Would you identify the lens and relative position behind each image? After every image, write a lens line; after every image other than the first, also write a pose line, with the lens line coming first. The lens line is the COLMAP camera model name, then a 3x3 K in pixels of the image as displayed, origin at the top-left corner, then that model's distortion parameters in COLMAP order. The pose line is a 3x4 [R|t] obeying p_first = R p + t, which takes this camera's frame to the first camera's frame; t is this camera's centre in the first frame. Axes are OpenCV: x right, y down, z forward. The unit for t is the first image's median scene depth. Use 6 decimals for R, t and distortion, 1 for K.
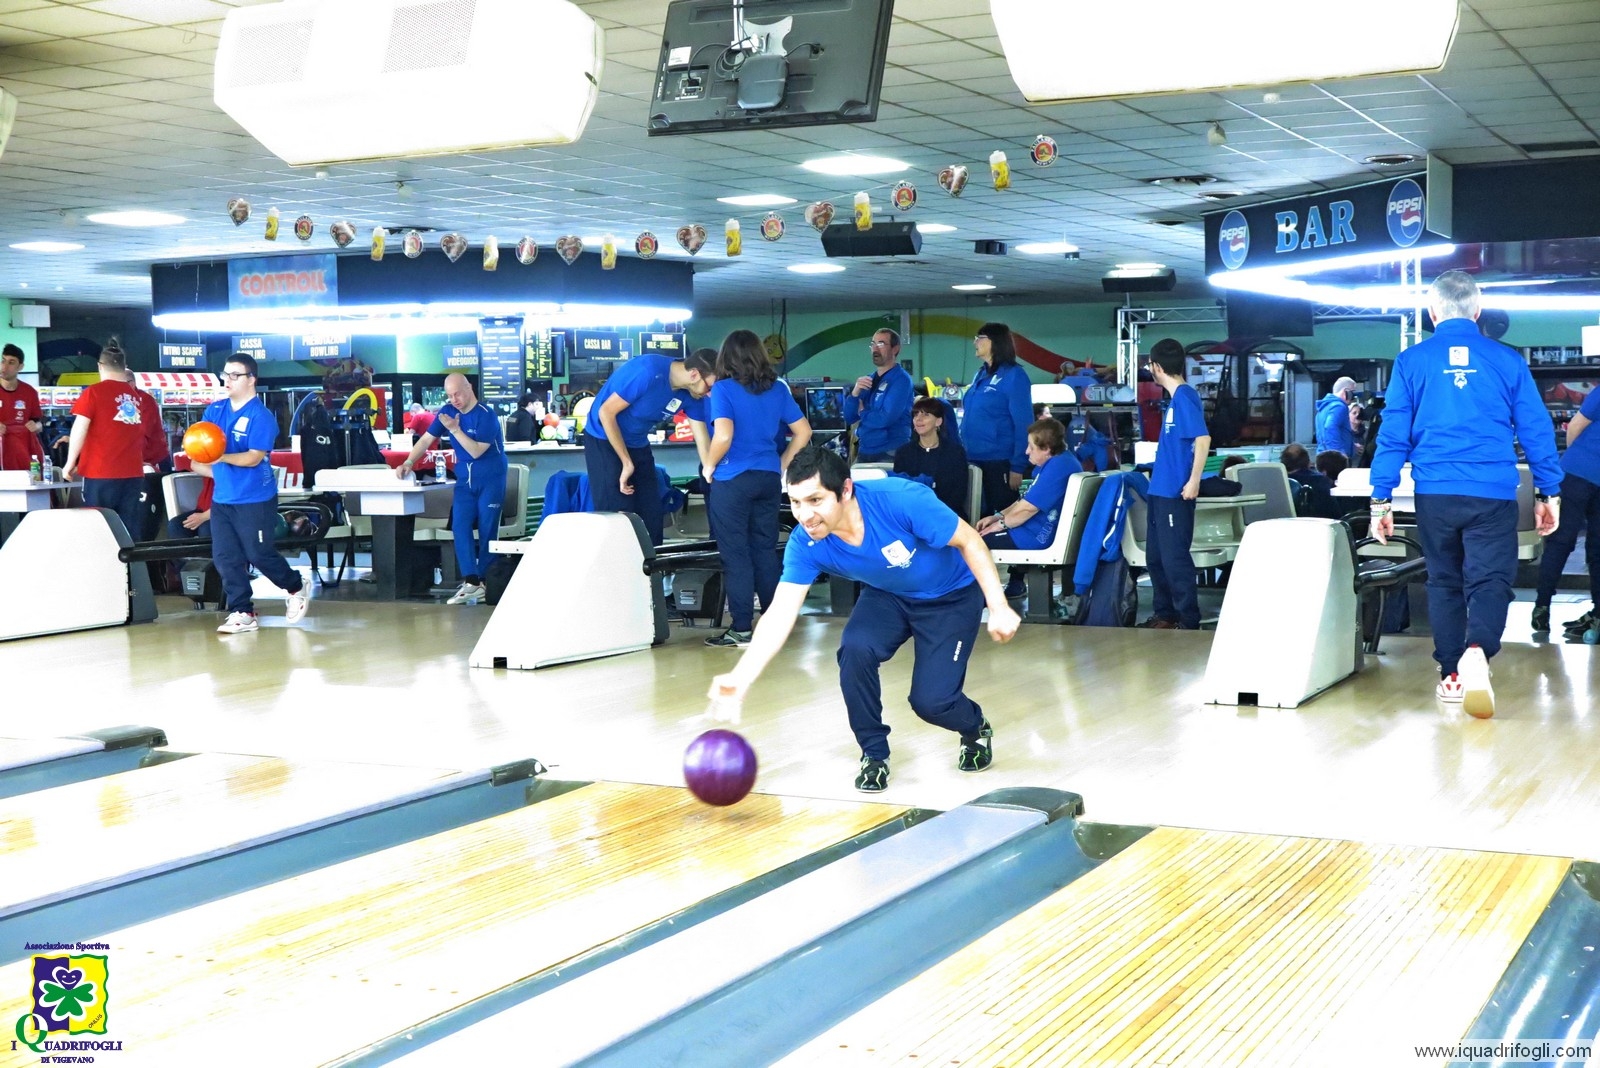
lens RADIAL K [[2144.2, 0, 803.2], [0, 2144.2, 520.8], [0, 0, 1]] dist [0.024324, 0.000000]
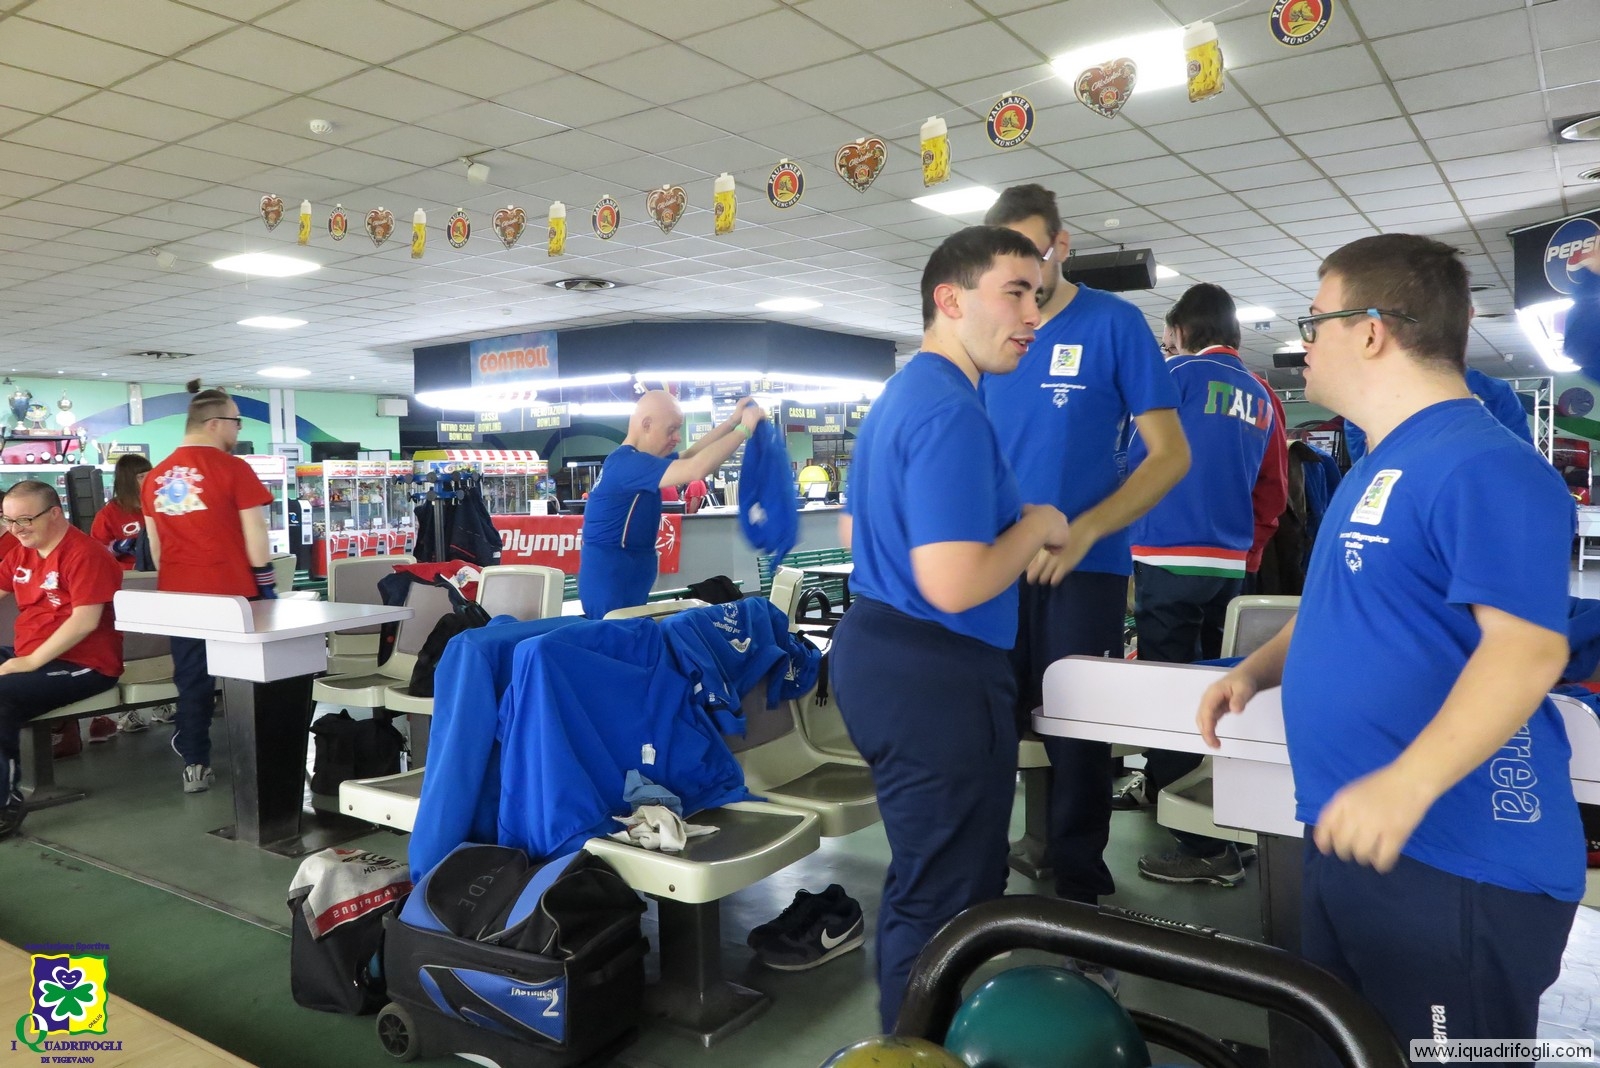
lens RADIAL K [[1162.1, 0, 803.8], [0, 1162.1, 530.1], [0, 0, 1]] dist [-0.020250, 0.016008]
pose [[0.989917, 0.002942, -0.141619, -0.017671], [-0.004047, 0.999964, -0.007515, -0.025417], [0.141592, 0.008012, 0.989893, 0.531021]]
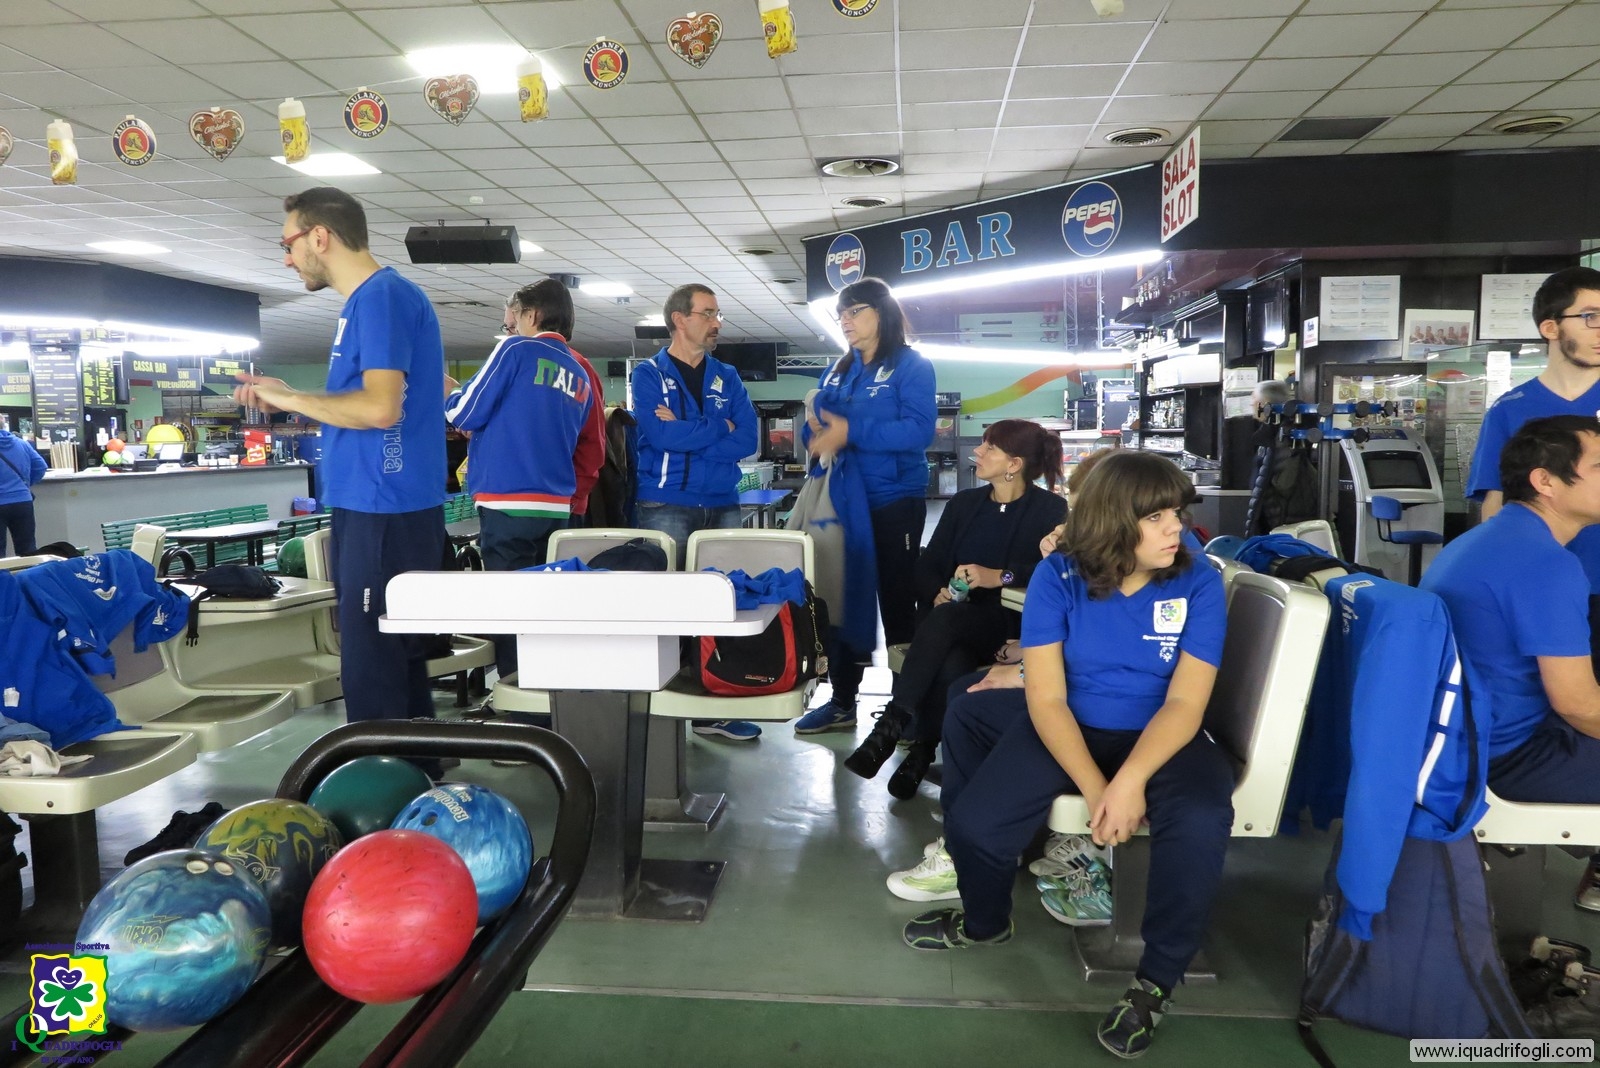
lens RADIAL K [[1162.1, 0, 801.2], [0, 1162.1, 530.2], [0, 0, 1]] dist [-0.020250, 0.016008]
pose [[0.932440, -0.026169, 0.360377, -0.014735], [0.016765, 0.999433, 0.029198, -0.023252], [-0.360936, -0.021184, 0.932350, 0.495272]]
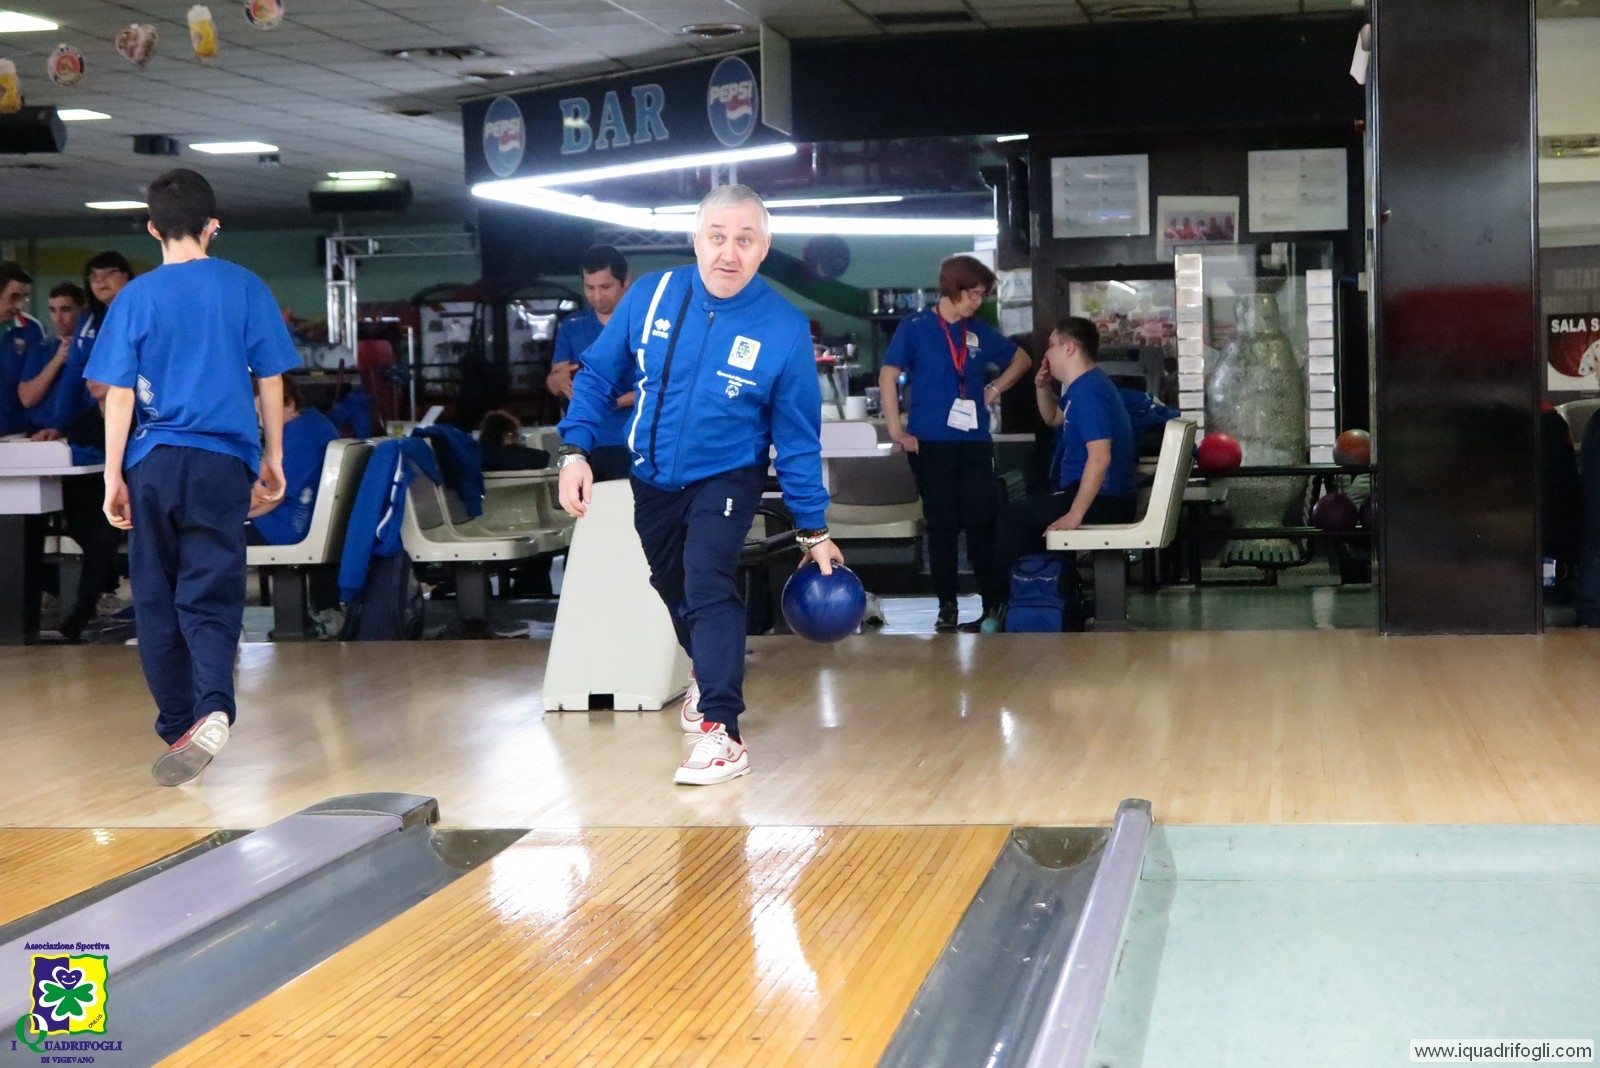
lens RADIAL K [[3138.7, 0, 794.4], [0, 3138.7, 527.2], [0, 0, 1]] dist [0.017019, 0.000000]
pose [[0.954189, -0.026364, 0.298039, -0.027169], [0.029345, 0.999554, -0.005531, 0.011045], [-0.297761, 0.014024, 0.954538, -0.049951]]
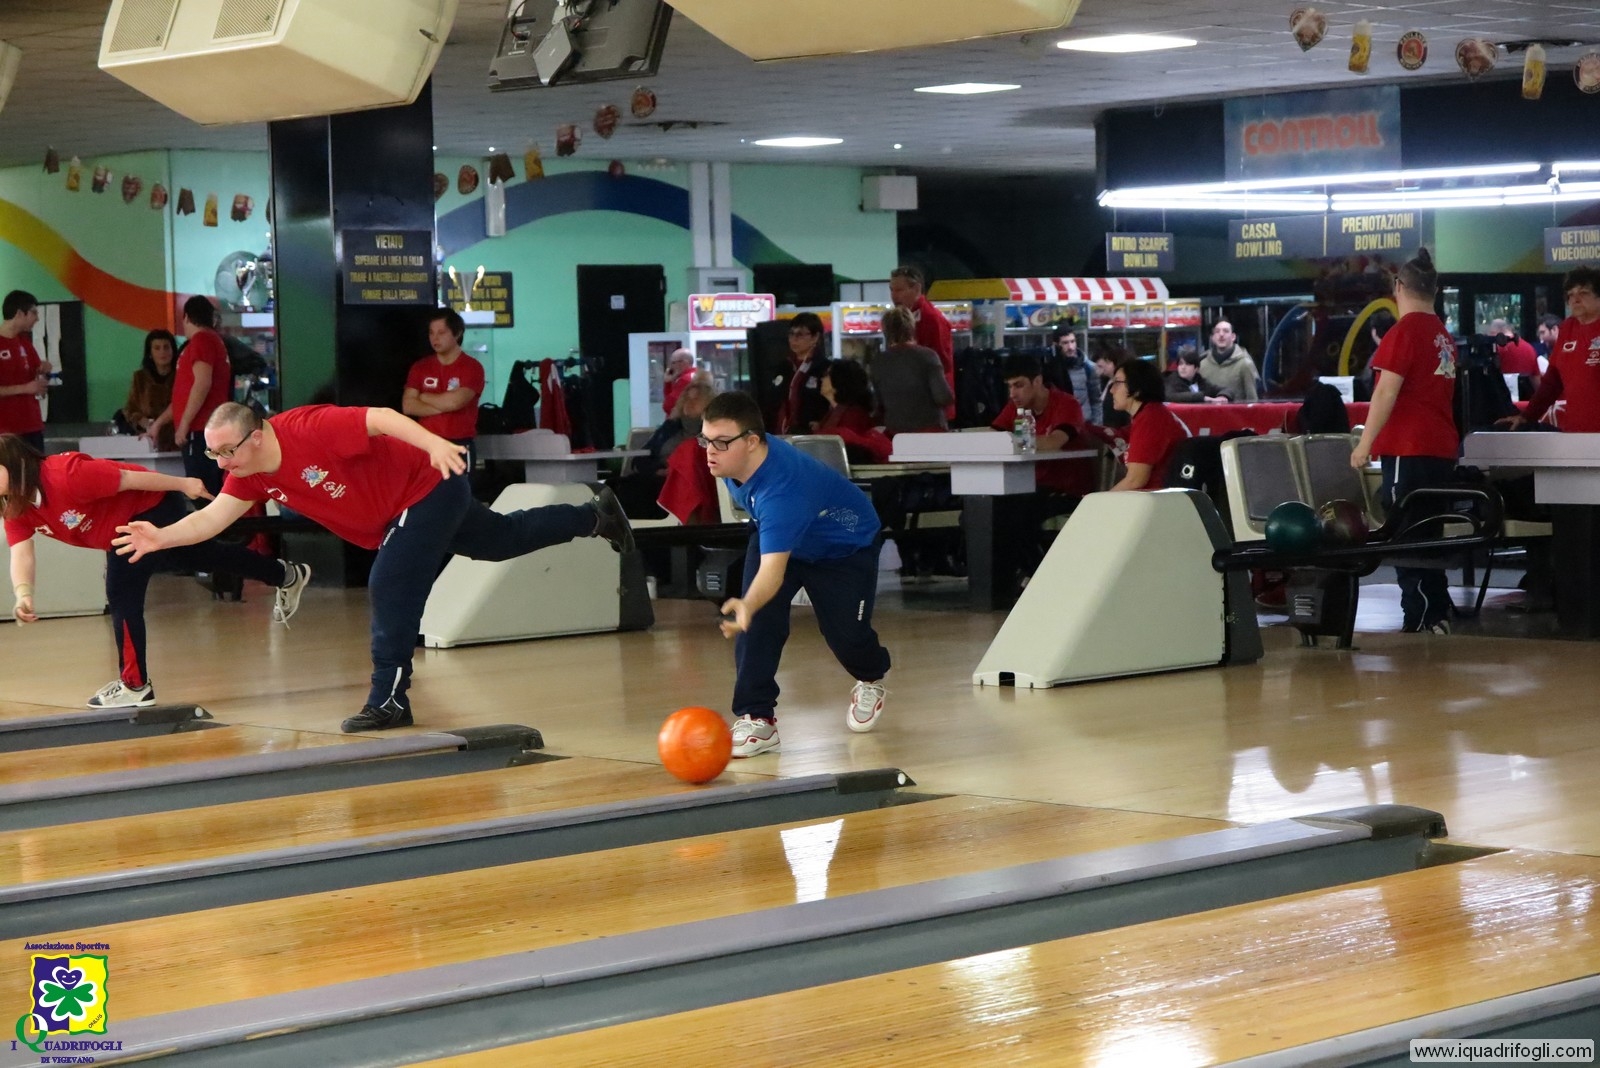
lens RADIAL K [[3630.7, 0, 803.2], [0, 3630.7, 512.5], [0, 0, 1]] dist [0.003775, 0.000000]
pose [[0.945224, 0.008804, -0.326304, -0.042951], [-0.009244, 0.999957, 0.000202, 0.001137], [0.326292, 0.002826, 0.945265, -0.059497]]
